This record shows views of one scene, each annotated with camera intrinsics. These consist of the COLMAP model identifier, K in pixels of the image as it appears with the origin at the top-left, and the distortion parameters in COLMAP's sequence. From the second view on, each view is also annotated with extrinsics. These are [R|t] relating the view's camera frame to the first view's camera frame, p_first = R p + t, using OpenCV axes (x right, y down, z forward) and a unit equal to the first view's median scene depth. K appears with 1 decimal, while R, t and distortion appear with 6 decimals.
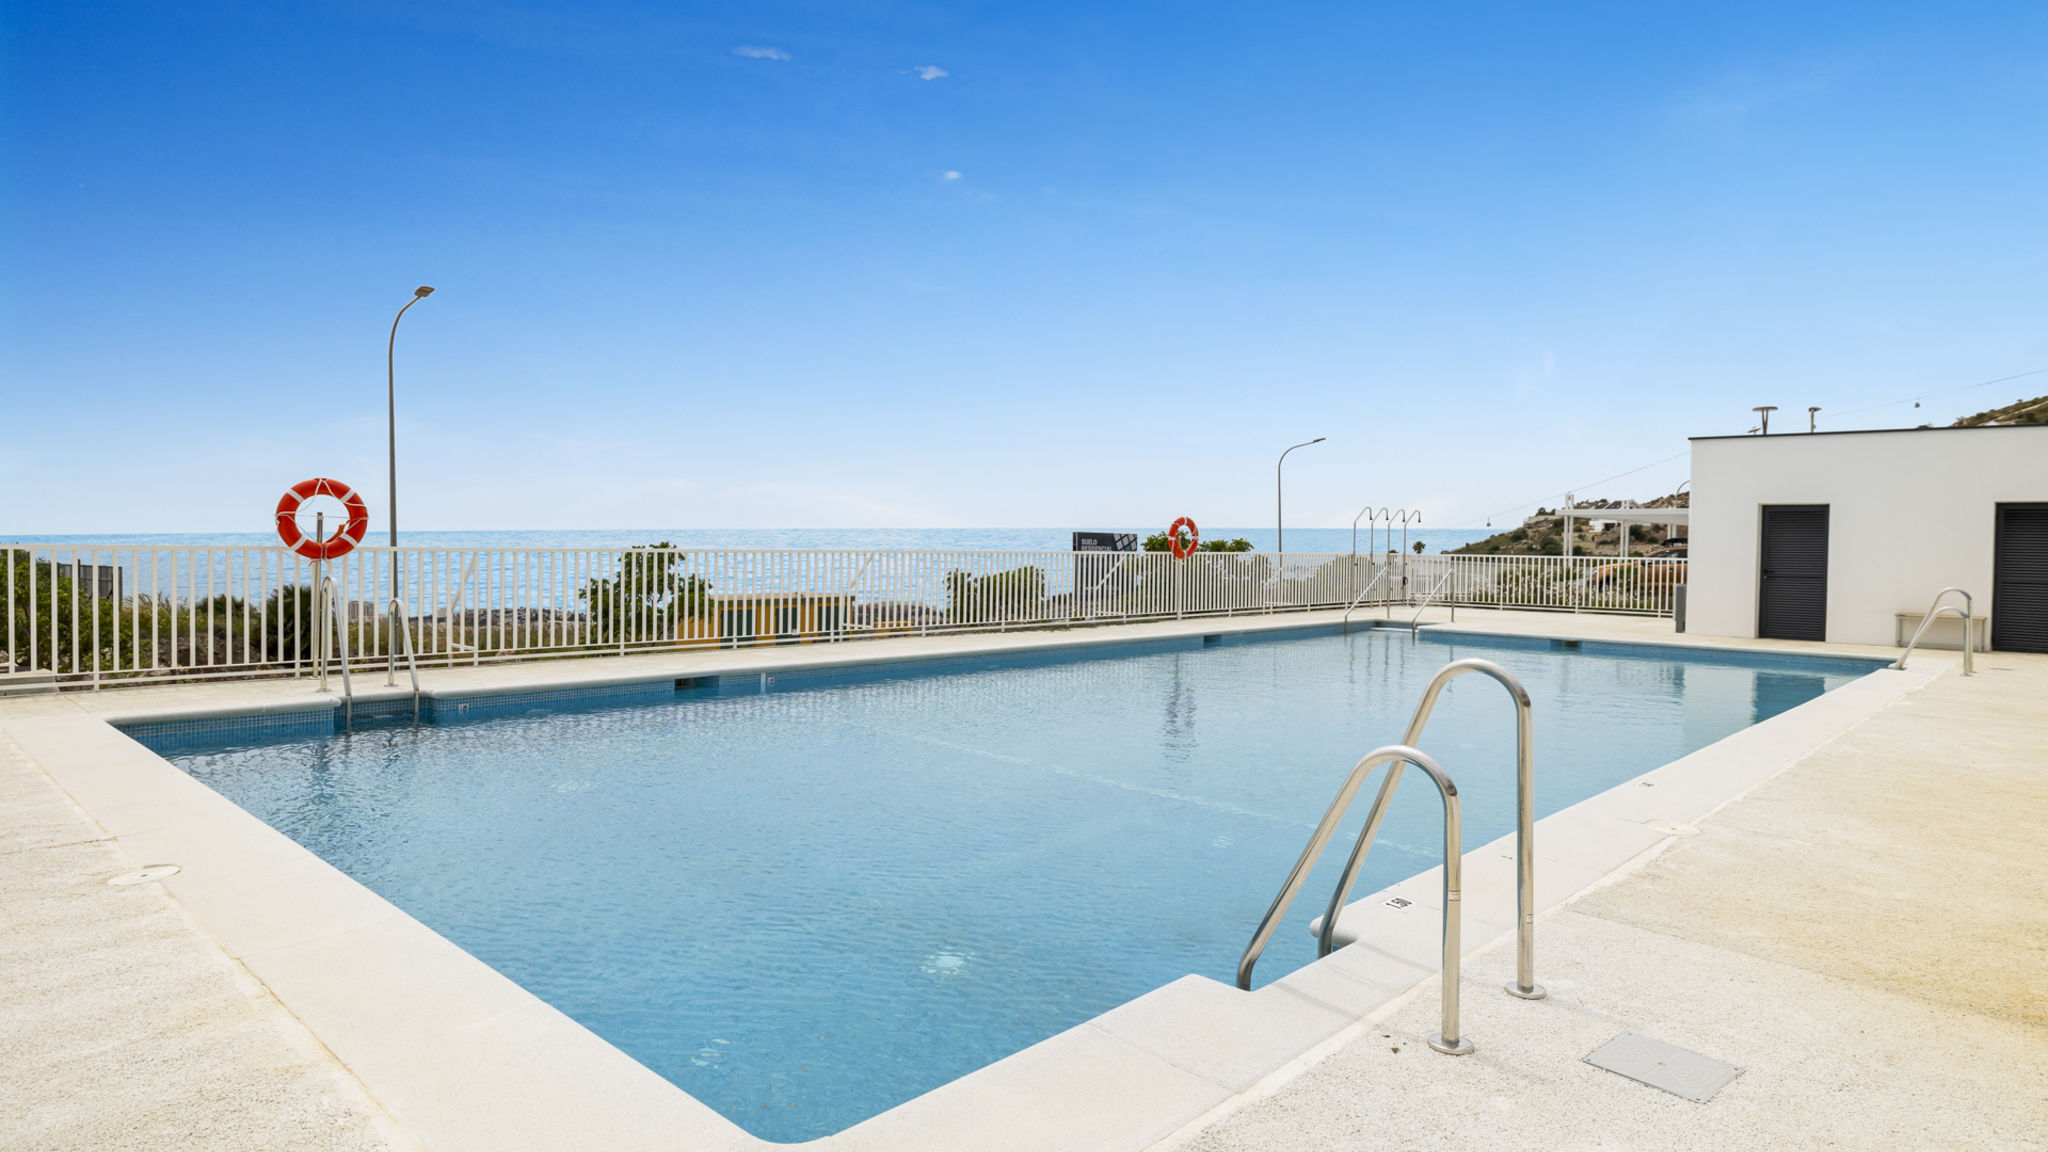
lens RADIAL K [[1187.8, 0, 1013.8], [0, 1187.8, 579.8], [0, 0, 1]] dist [0.001434, -0.000117]
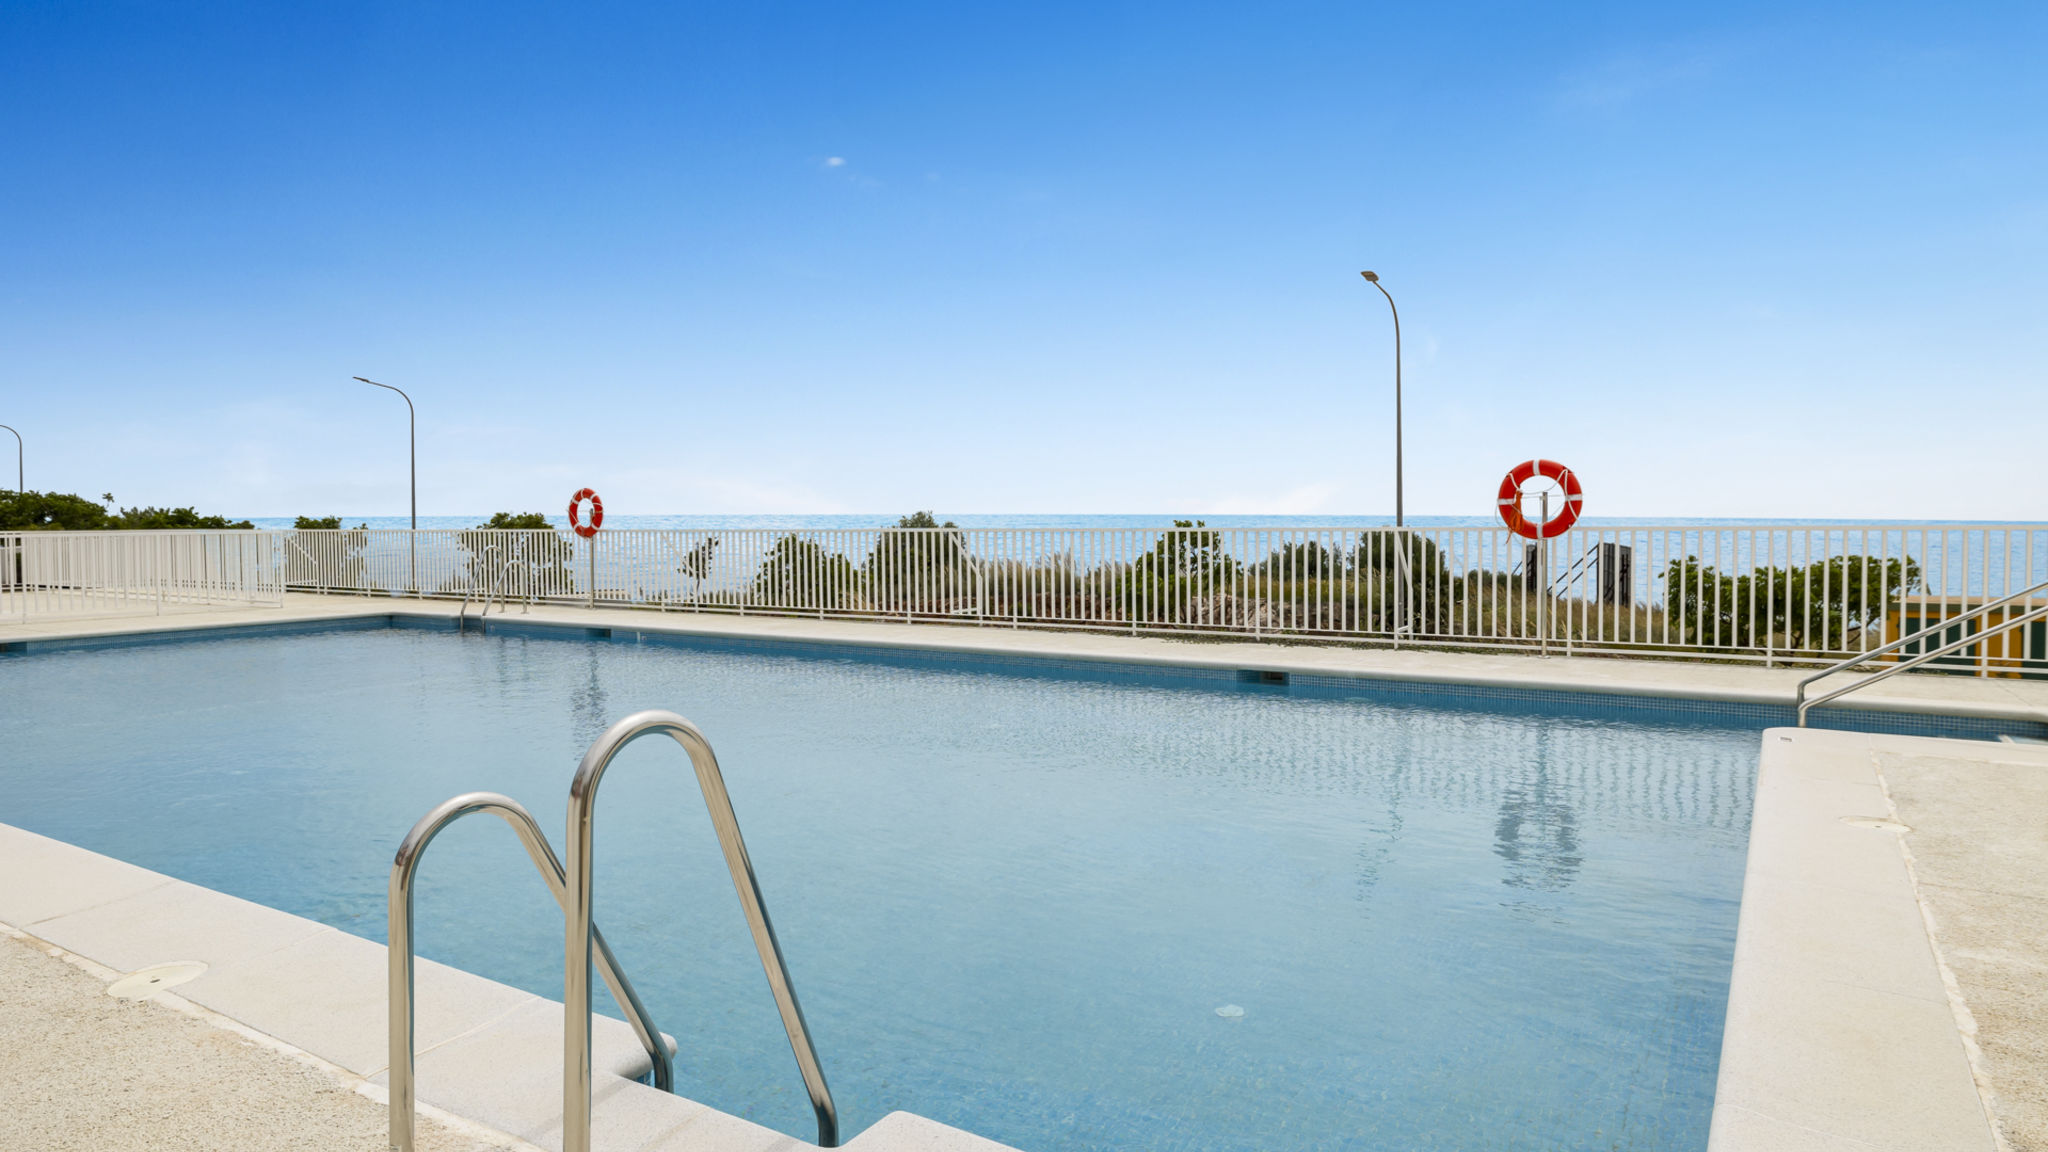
lens RADIAL K [[1231.7, 0, 1024.1], [0, 1231.7, 555.4], [0, 0, 1]] dist [-0.008332, -0.000042]
pose [[0.199038, 0.016199, -0.979858, 0.646367], [-0.020755, 0.999709, 0.012311, -0.013270], [0.979772, 0.017887, 0.199317, 0.672963]]
